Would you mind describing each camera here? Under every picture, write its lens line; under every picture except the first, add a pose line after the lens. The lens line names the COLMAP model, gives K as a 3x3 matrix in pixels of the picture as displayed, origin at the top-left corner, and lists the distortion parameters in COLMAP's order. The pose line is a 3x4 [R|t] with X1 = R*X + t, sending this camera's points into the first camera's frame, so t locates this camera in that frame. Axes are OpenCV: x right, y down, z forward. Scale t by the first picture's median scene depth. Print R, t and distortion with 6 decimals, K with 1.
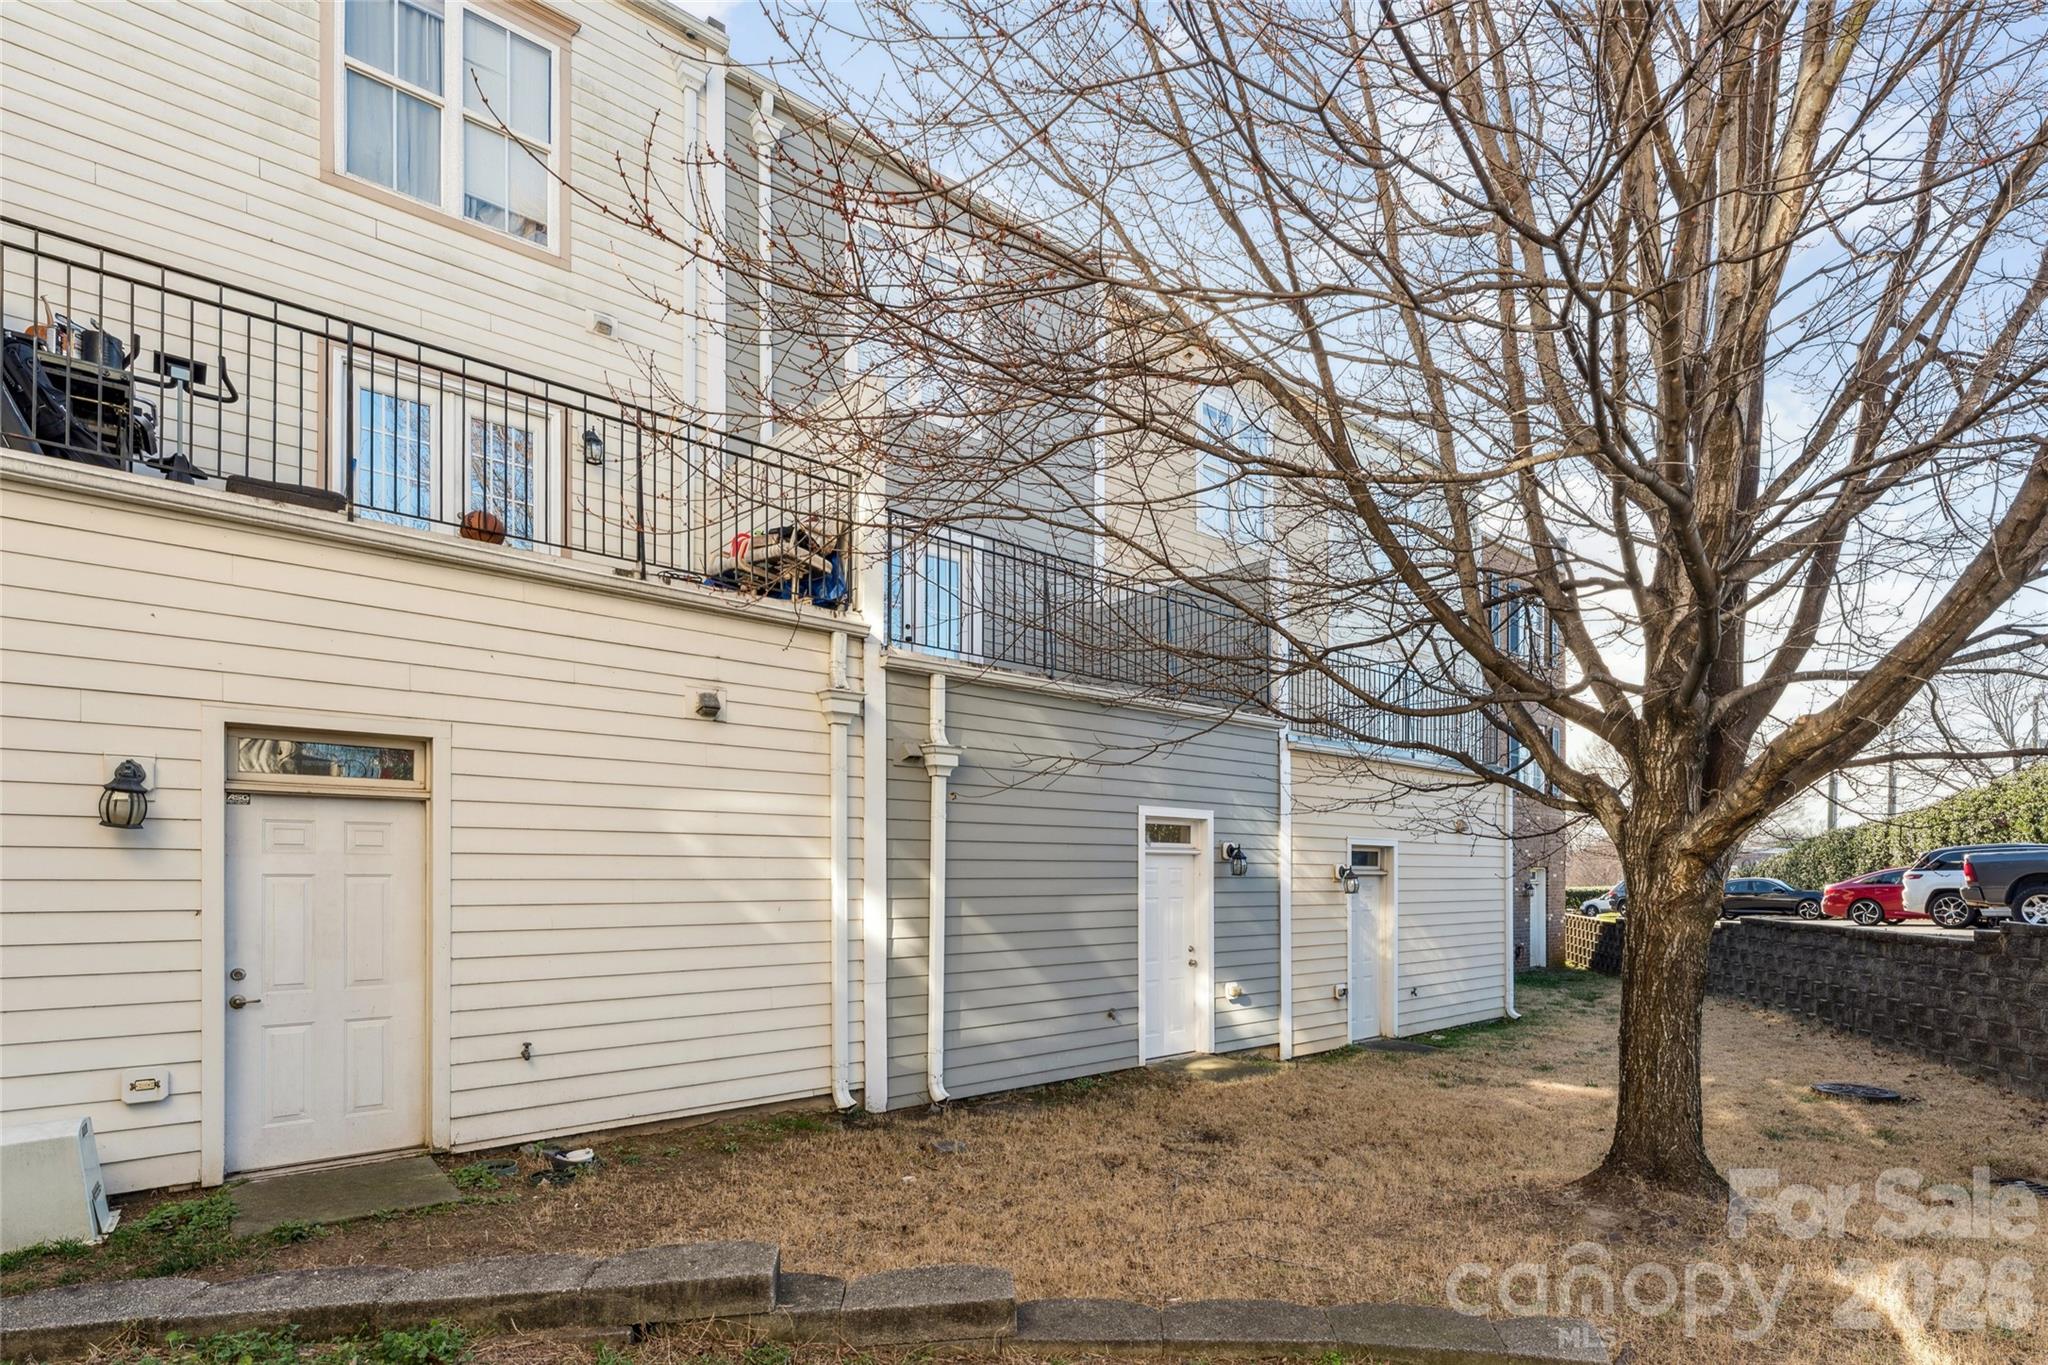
lens RADIAL K [[922.5, 0, 1031.0], [0, 922.5, 743.9], [0, 0, 1]] dist [-0.003829, -0.000096]
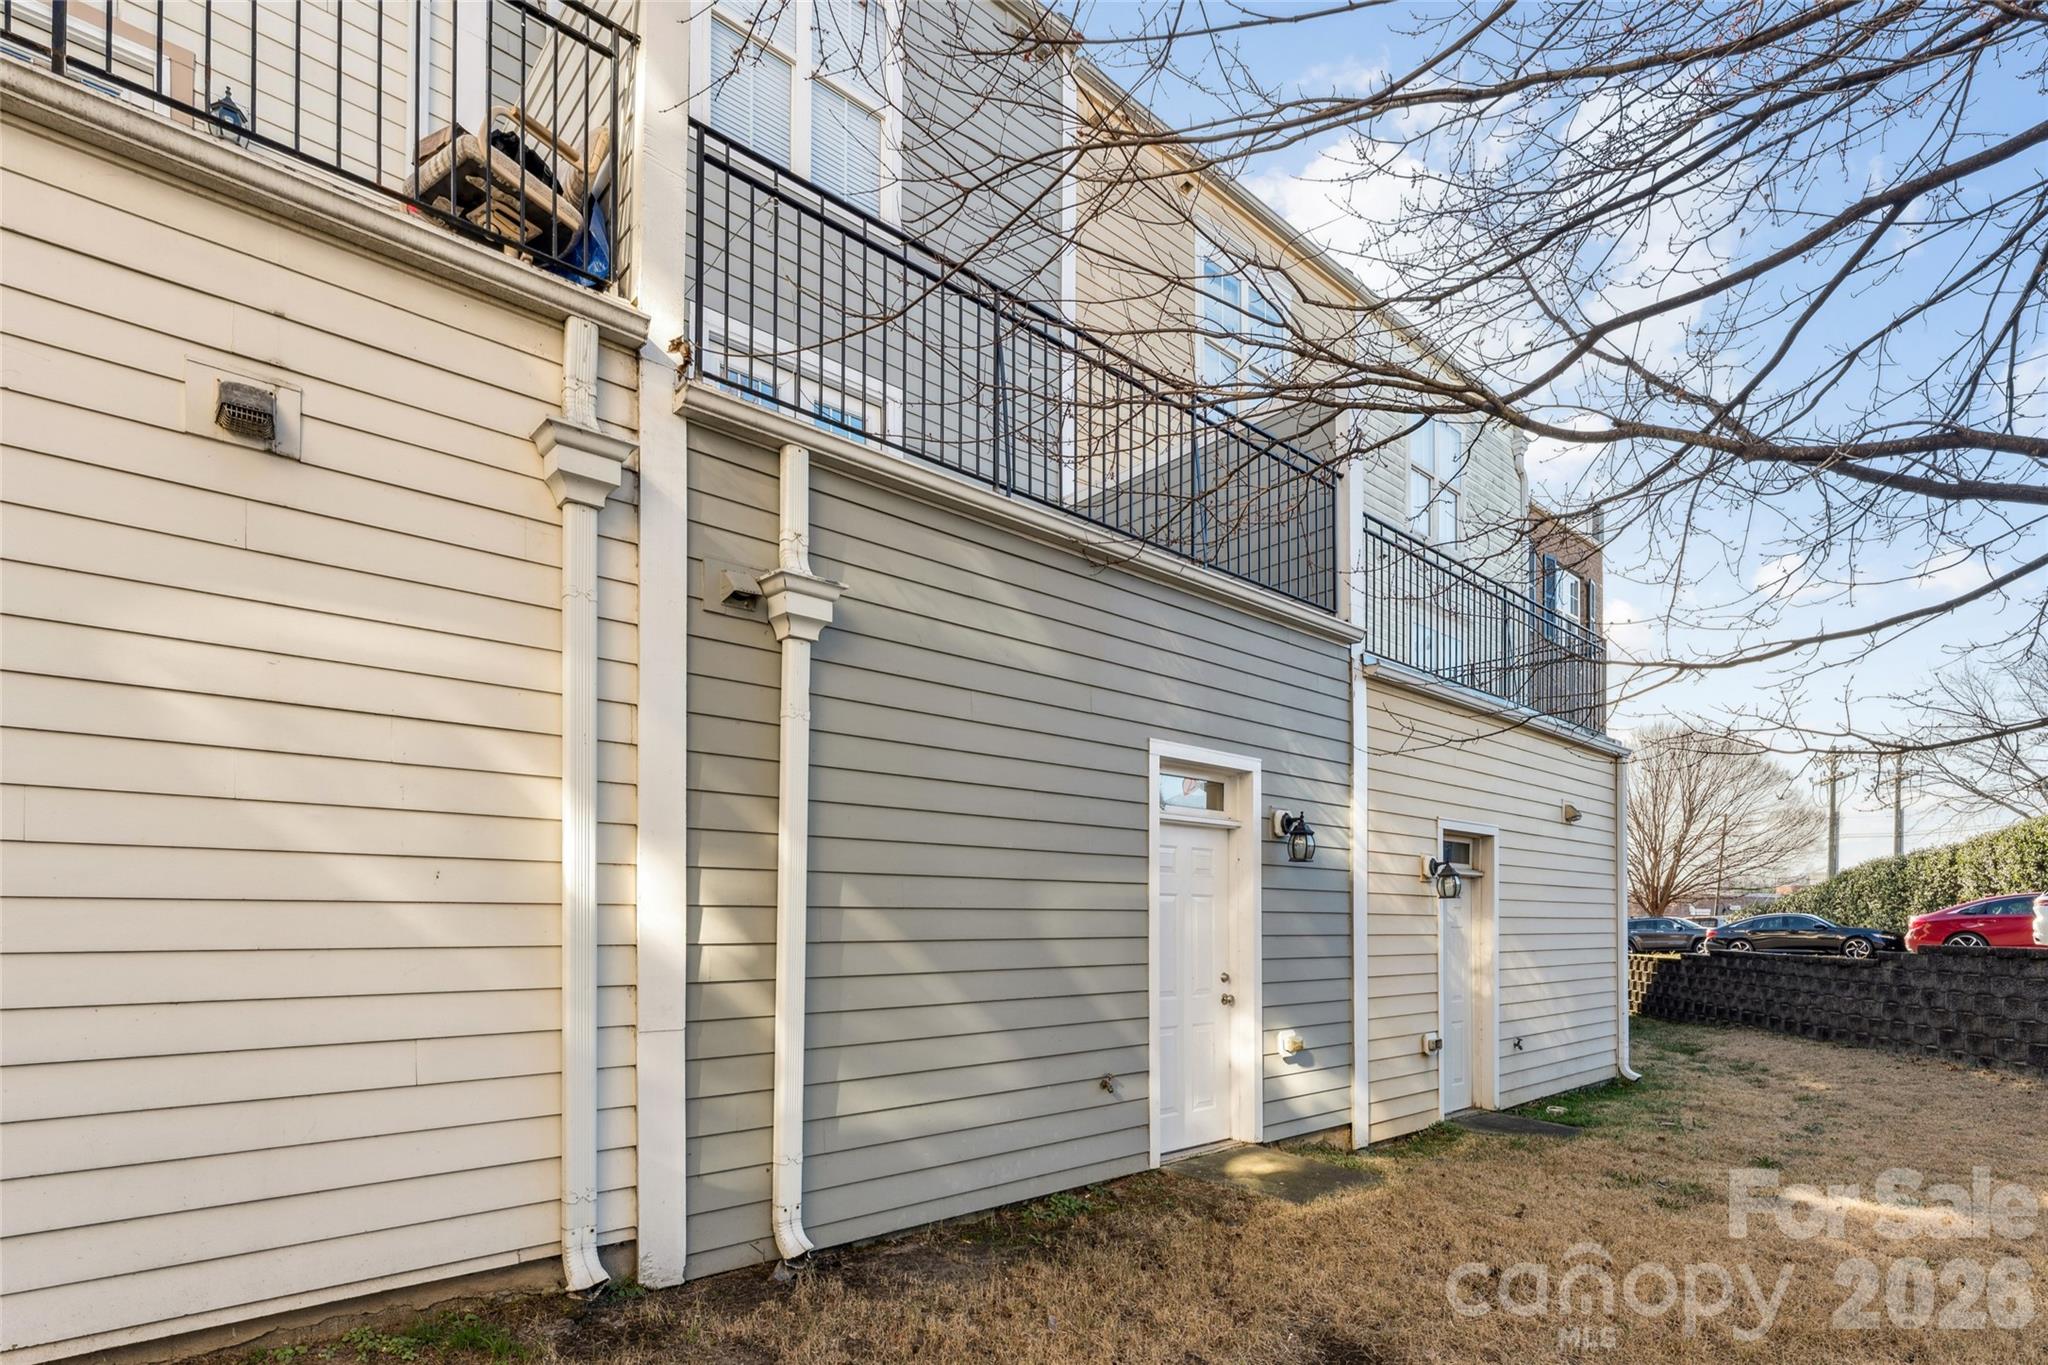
lens RADIAL K [[1044.8, 0, 976.7], [0, 1044.8, 804.3], [0, 0, 1]] dist [-0.000403, -0.001417]
pose [[0.999966, 0.003858, 0.007350, -0.000951], [-0.004162, 0.999114, 0.041879, 0.089379], [-0.007182, -0.041908, 0.999096, 0.349223]]
